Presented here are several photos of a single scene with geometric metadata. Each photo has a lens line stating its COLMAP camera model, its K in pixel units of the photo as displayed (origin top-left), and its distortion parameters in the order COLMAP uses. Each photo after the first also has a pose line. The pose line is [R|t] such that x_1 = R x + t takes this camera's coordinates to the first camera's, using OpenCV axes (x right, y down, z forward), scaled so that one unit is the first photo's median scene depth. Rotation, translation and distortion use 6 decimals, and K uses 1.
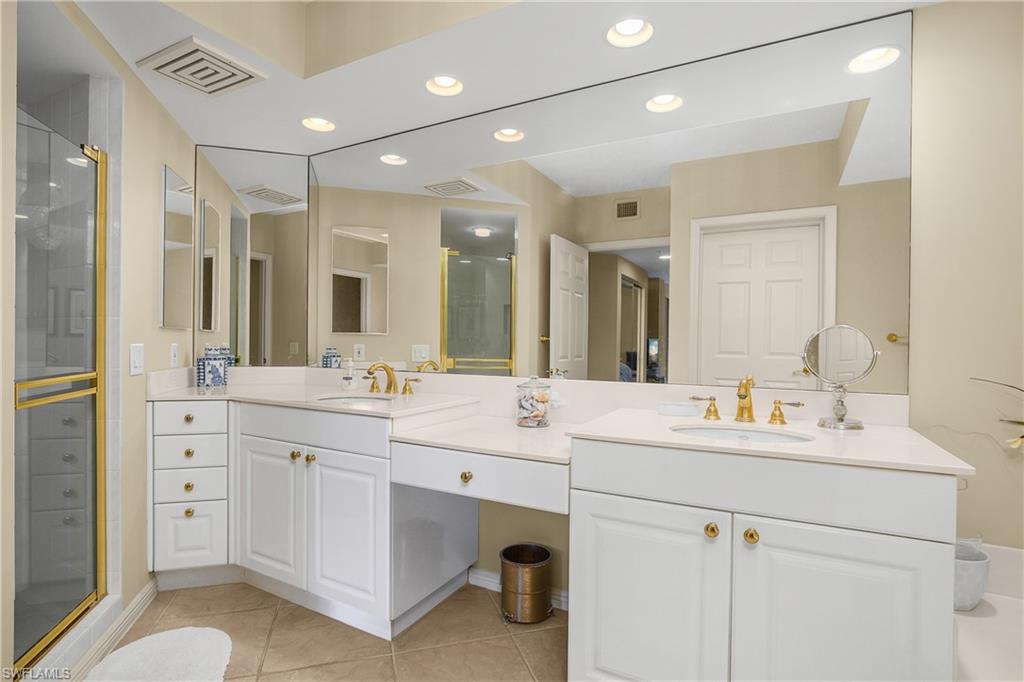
lens RADIAL K [[503.1, 0, 510.7], [0, 503.1, 346.2], [0, 0, 1]] dist [-0.018015, -0.000191]
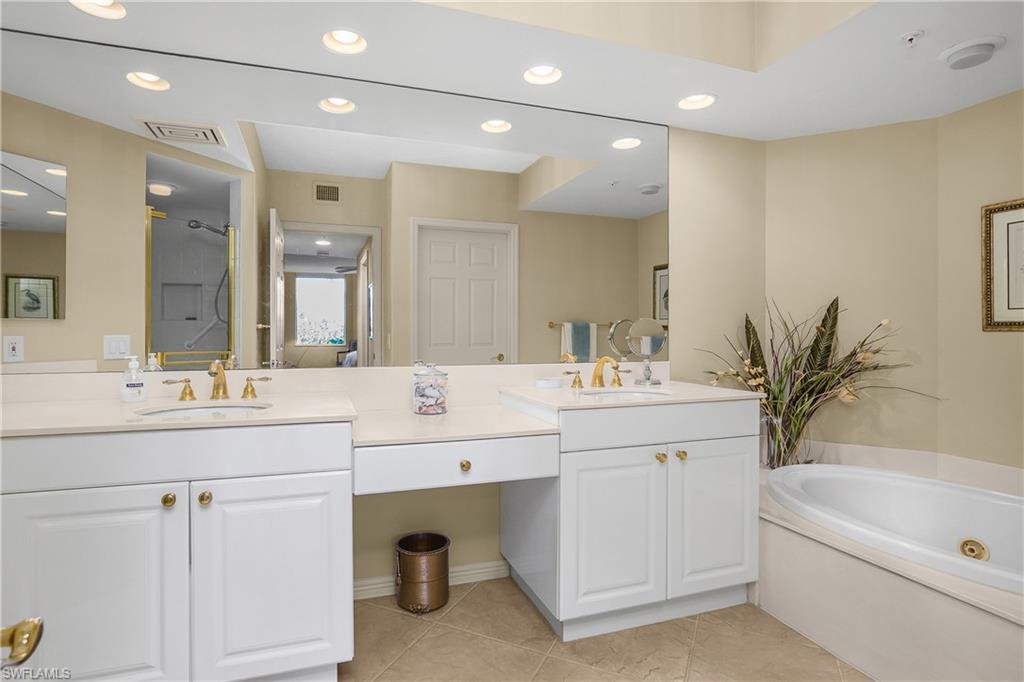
lens RADIAL K [[503.1, 0, 510.4], [0, 503.1, 332.3], [0, 0, 1]] dist [-0.018015, -0.000191]
pose [[0.688653, -0.011661, 0.724997, -0.575284], [0.011780, 0.999919, 0.004894, -0.007579], [-0.724995, 0.005170, 0.688735, 0.184440]]
